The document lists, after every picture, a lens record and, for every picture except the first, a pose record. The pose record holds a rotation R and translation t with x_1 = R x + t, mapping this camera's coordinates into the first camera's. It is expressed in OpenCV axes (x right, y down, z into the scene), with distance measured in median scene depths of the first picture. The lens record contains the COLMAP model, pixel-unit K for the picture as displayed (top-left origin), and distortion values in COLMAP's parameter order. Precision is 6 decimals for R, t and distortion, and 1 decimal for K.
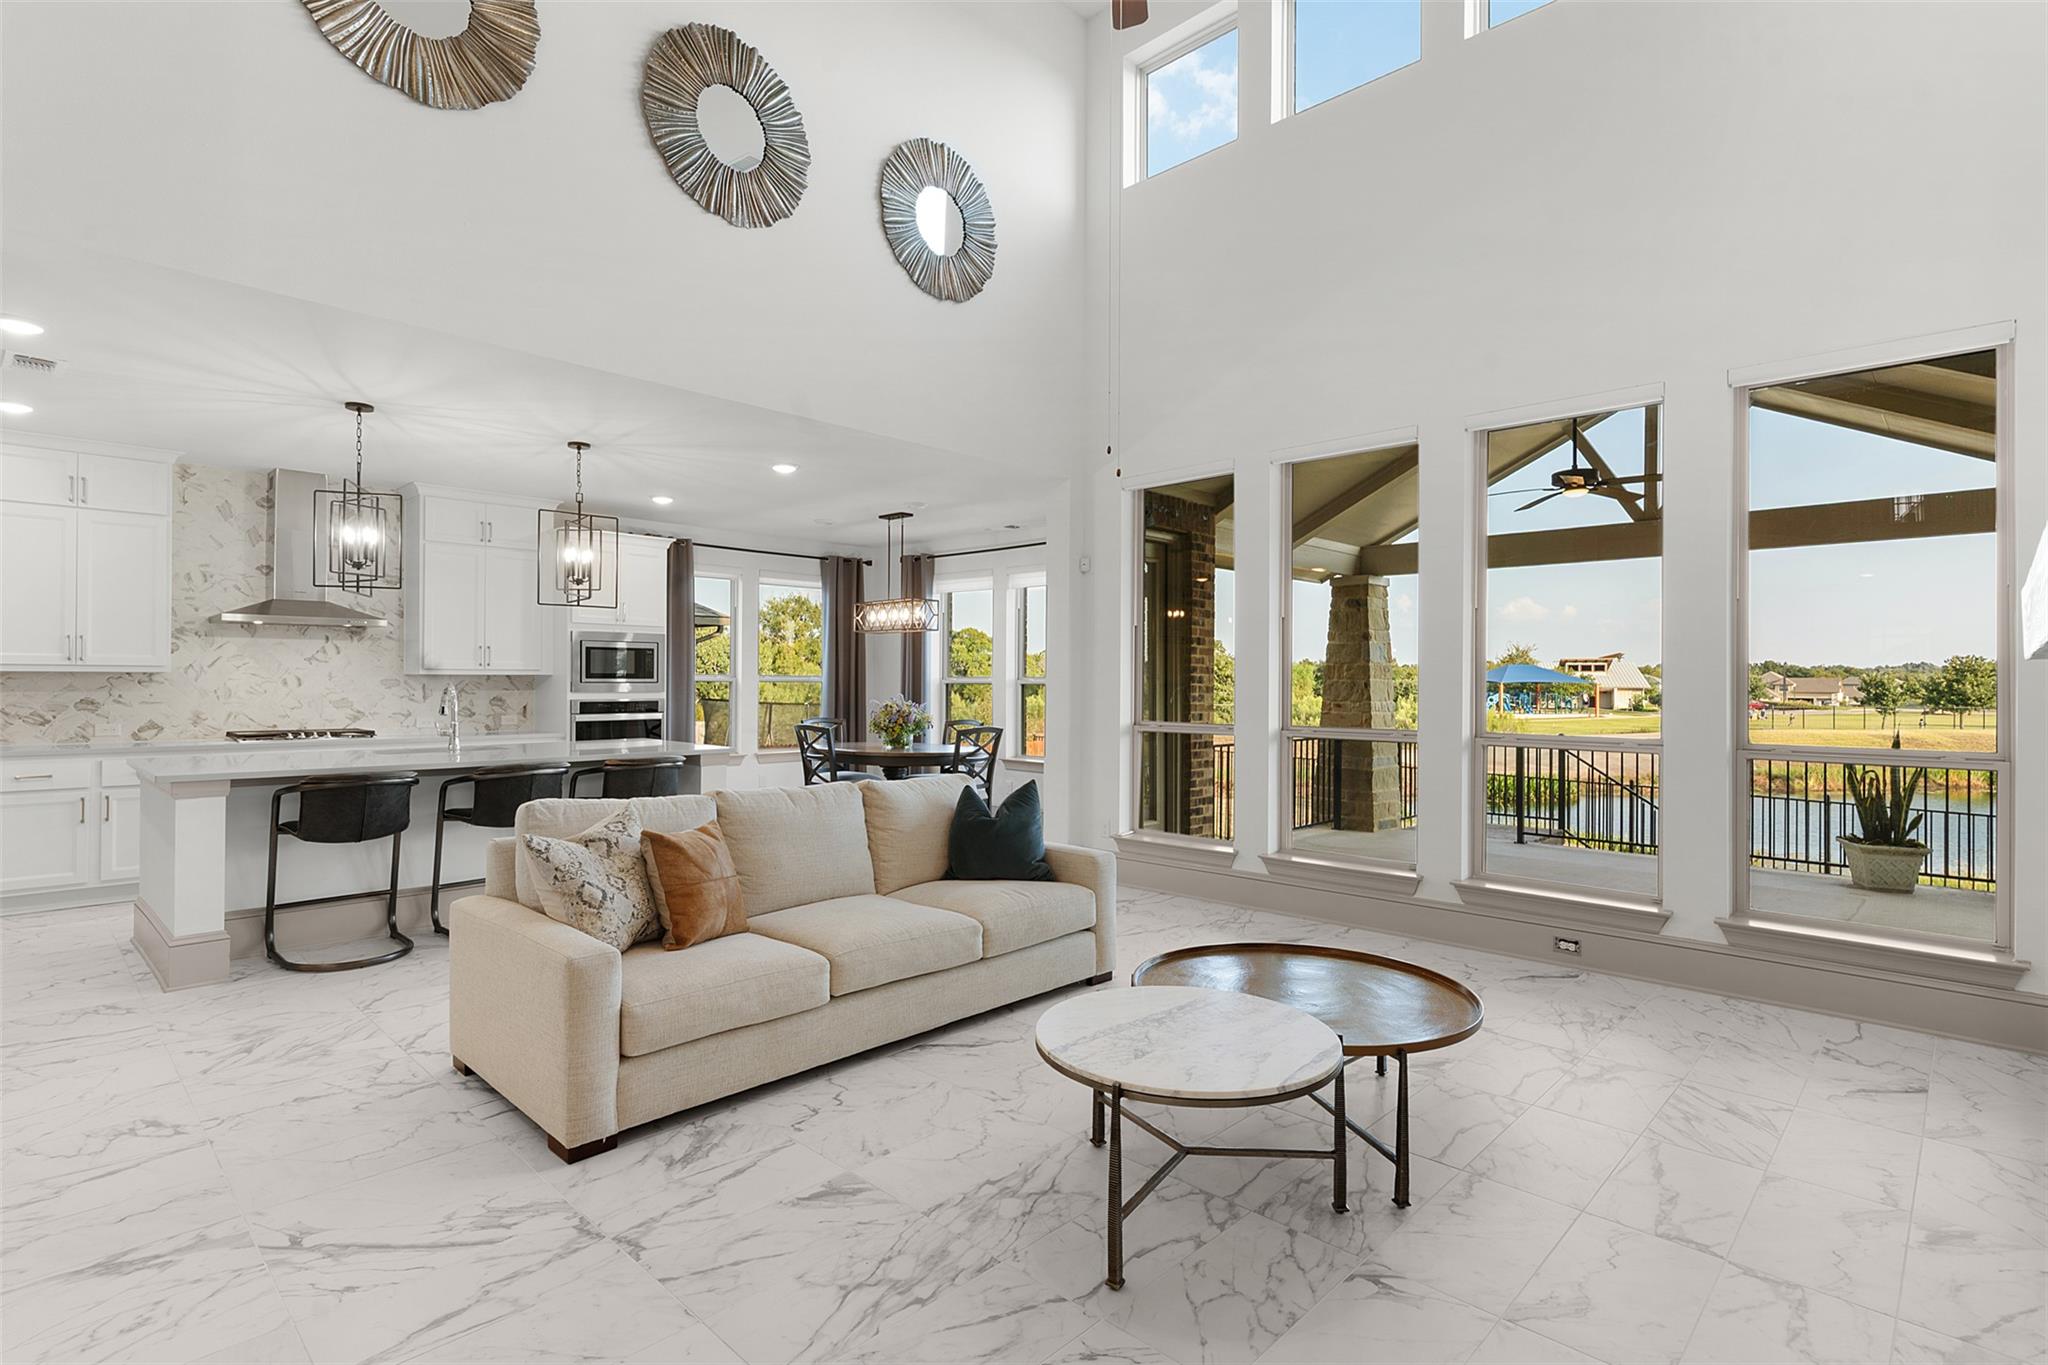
lens RADIAL K [[994.6, 0, 1017.1], [0, 994.6, 675.5], [0, 0, 1]] dist [0.002405, -0.000042]
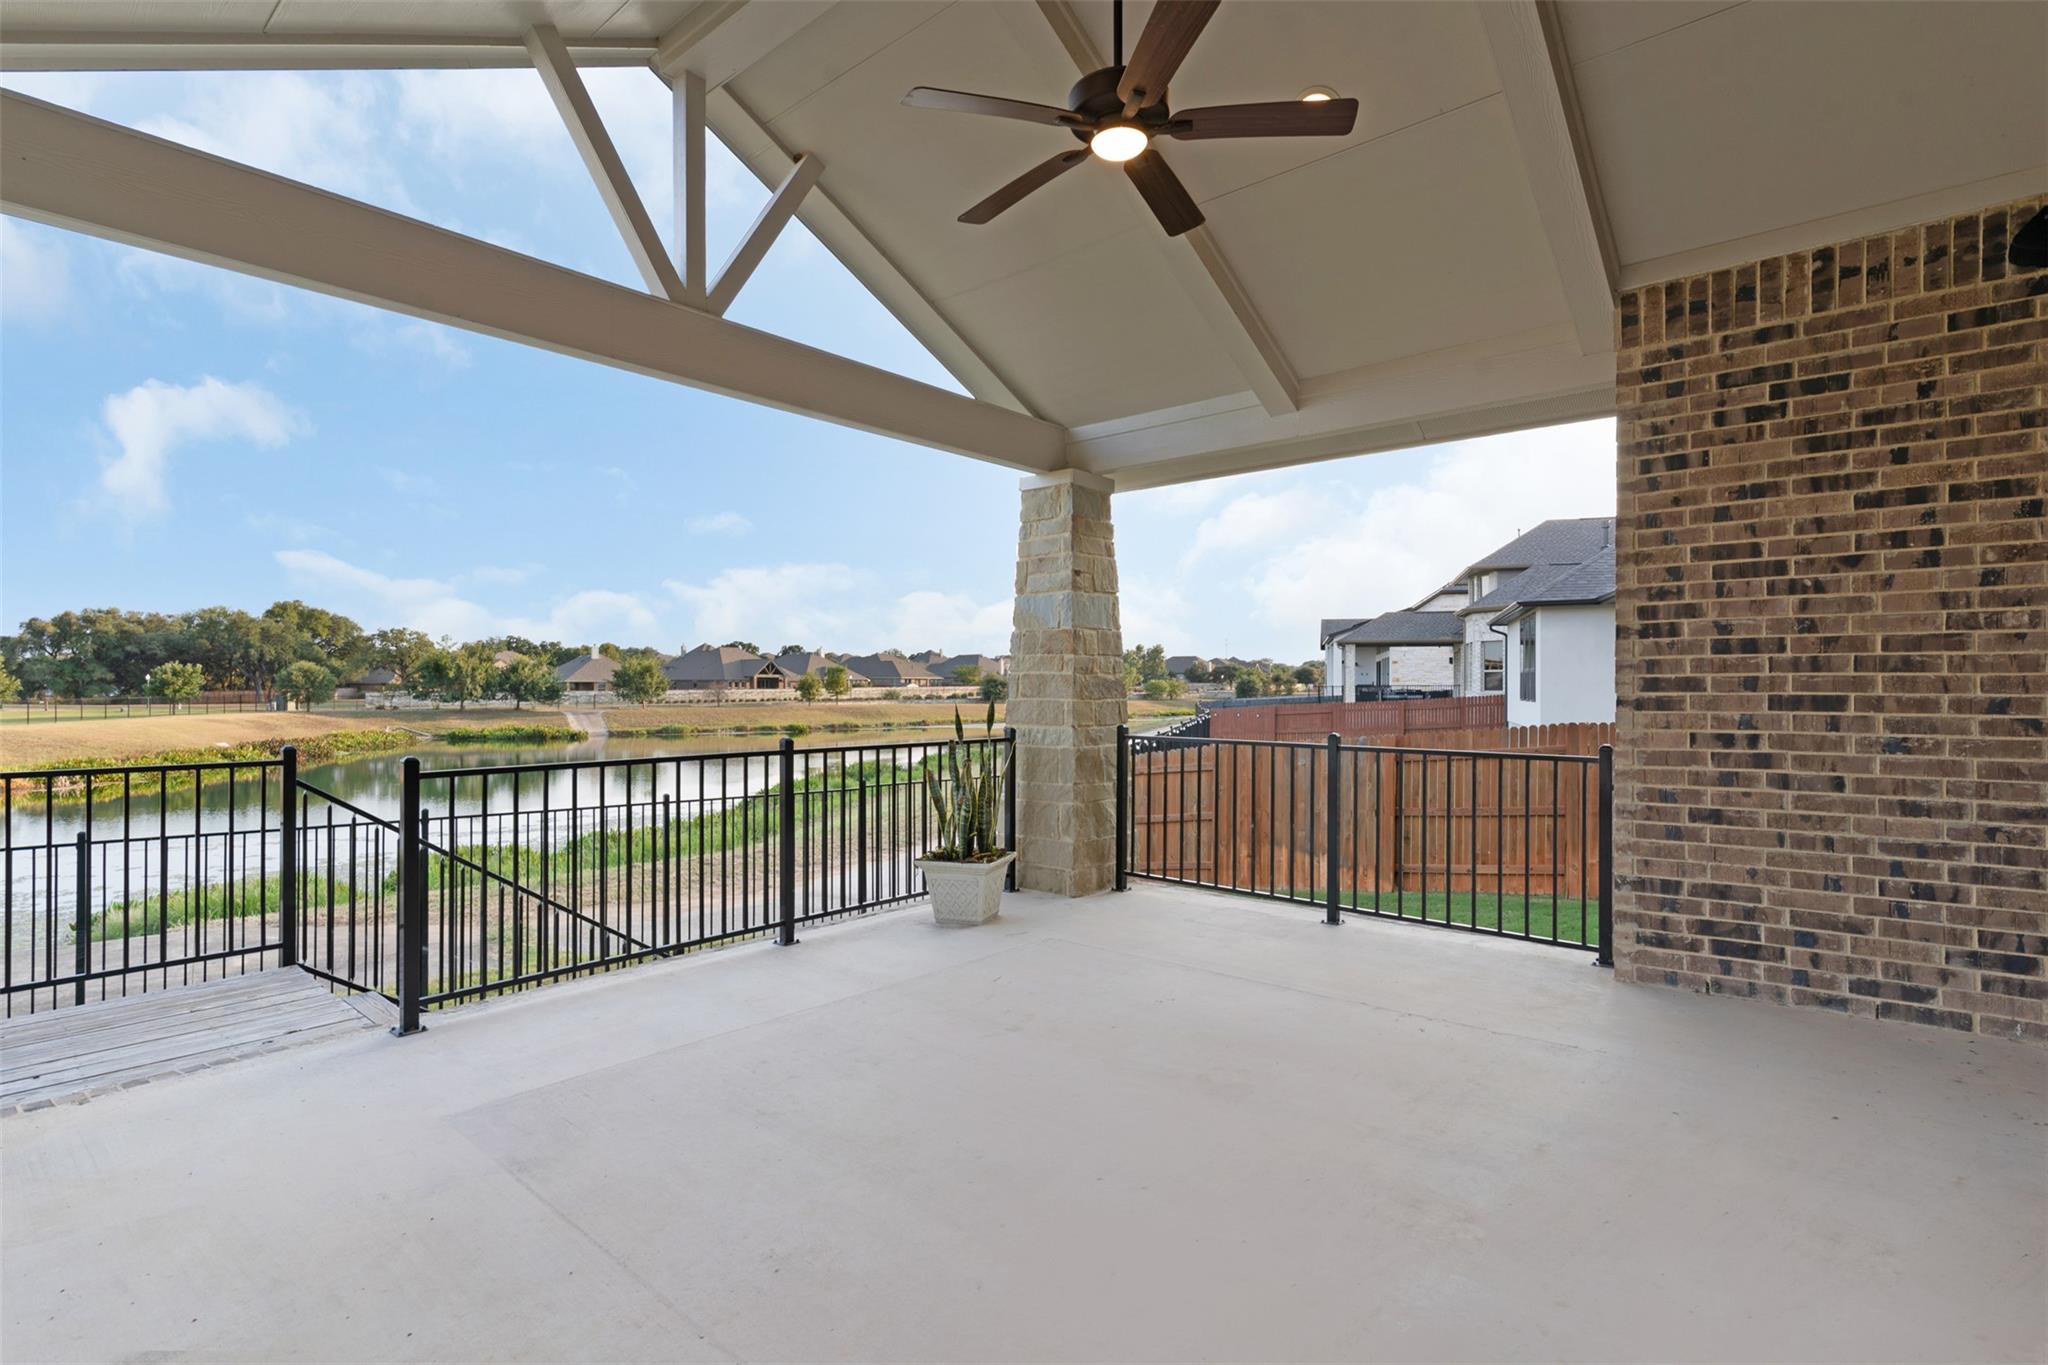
lens RADIAL K [[994.6, 0, 997.0], [0, 994.6, 683.0], [0, 0, 1]] dist [0.002405, -0.000042]
pose [[-0.030422, -0.003152, 0.999532, 0.151587], [-0.008272, 0.999962, 0.002901, 0.041026], [-0.999503, -0.008180, -0.030447, 1.112930]]
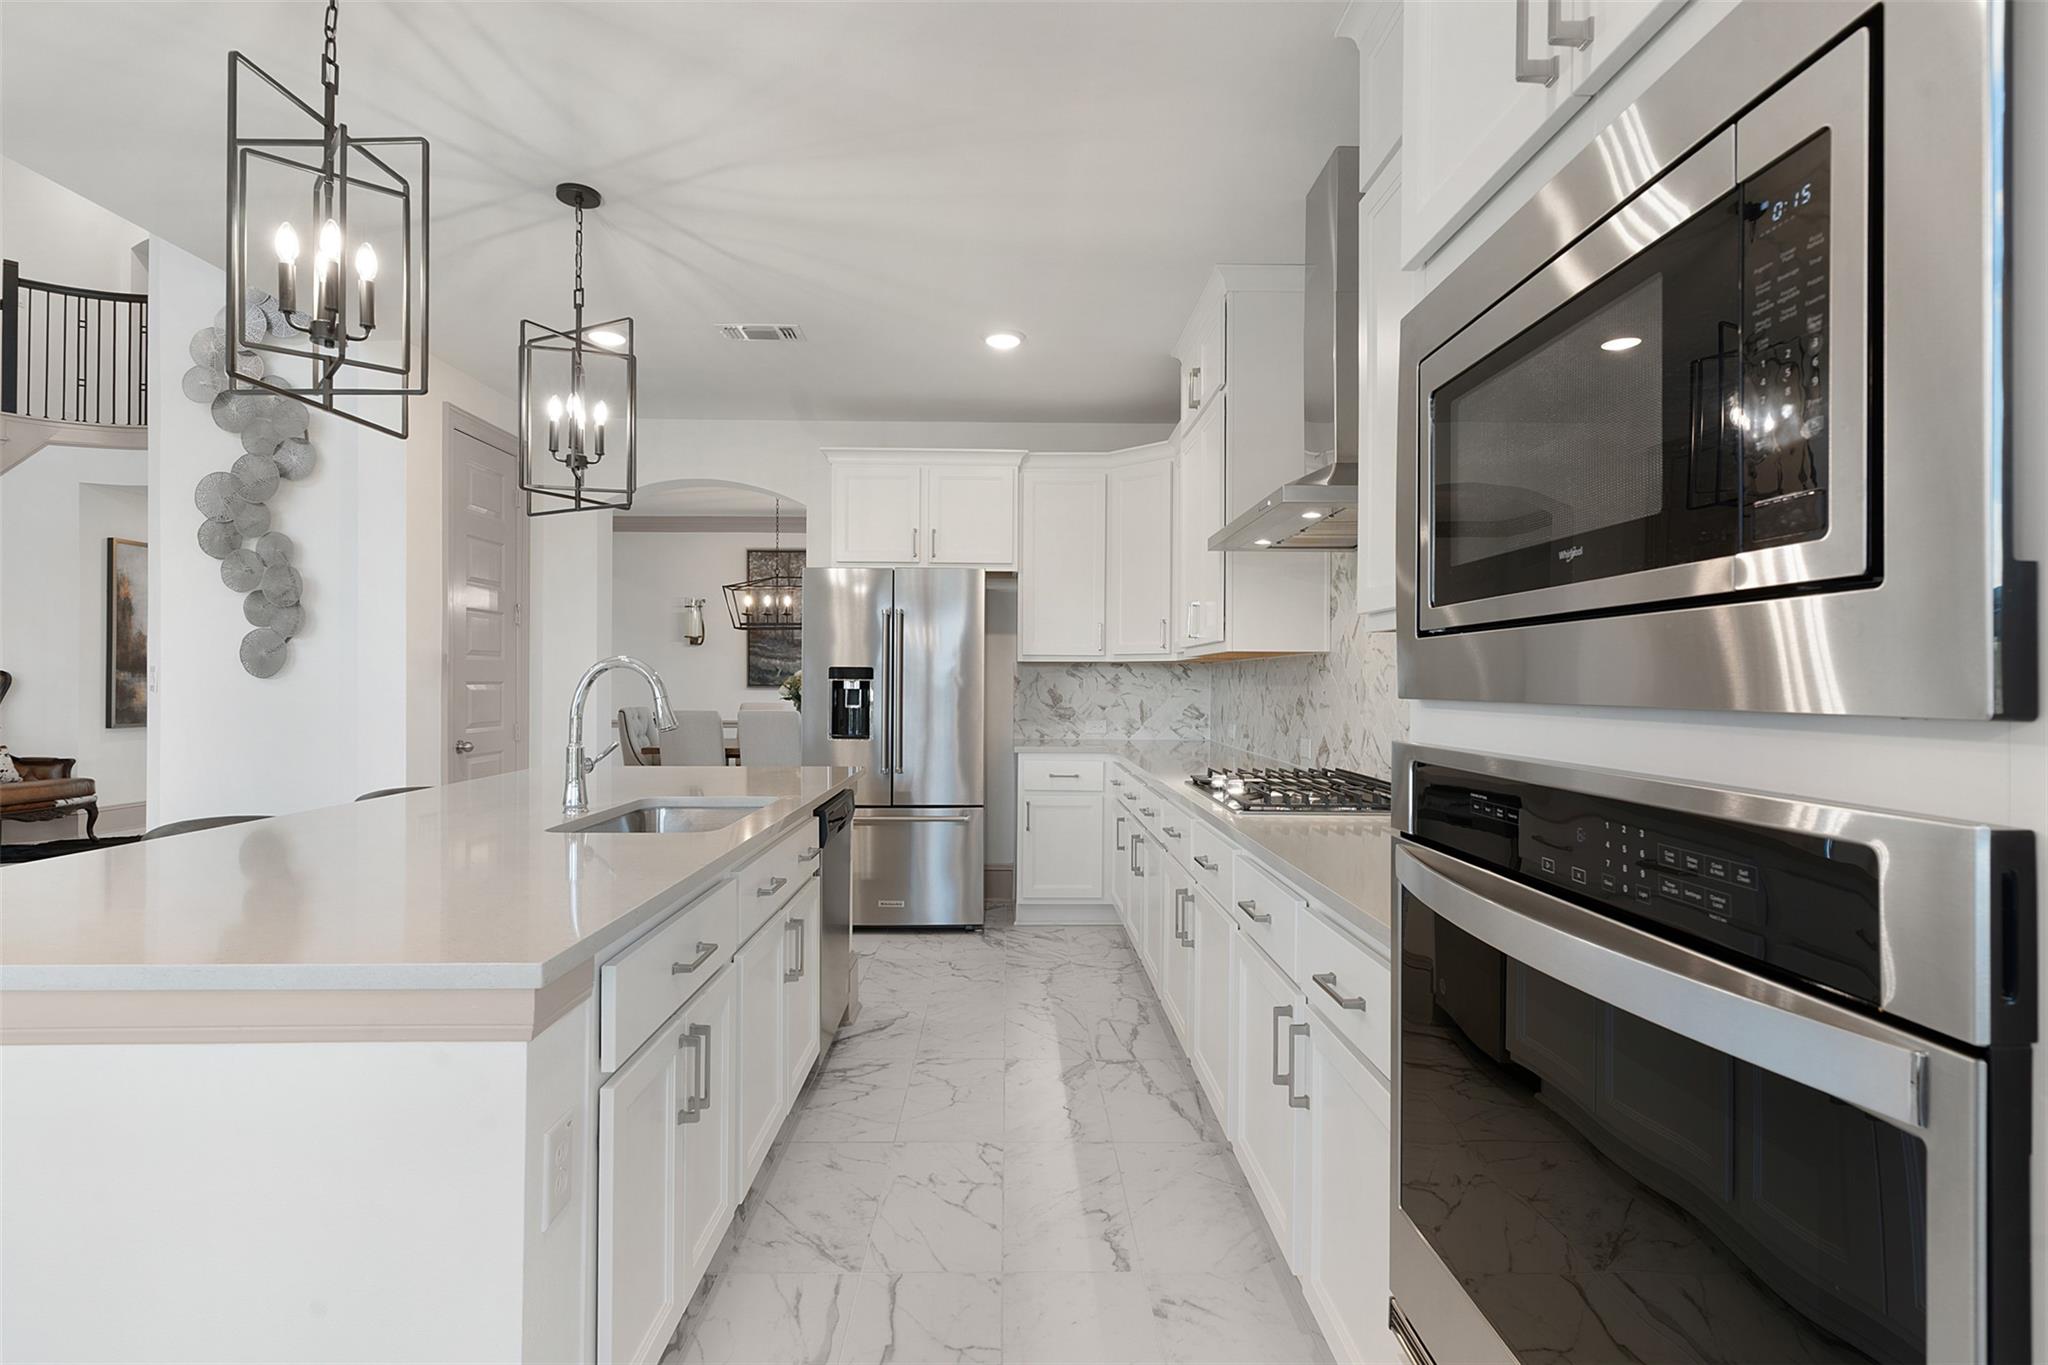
lens RADIAL K [[994.6, 0, 1026.4], [0, 994.6, 679.1], [0, 0, 1]] dist [0.002405, -0.000042]
pose [[-0.706304, -0.012001, -0.707807, -0.336569], [-0.005648, 0.999920, -0.011319, 0.018759], [0.707886, -0.003997, -0.706316, 1.251297]]
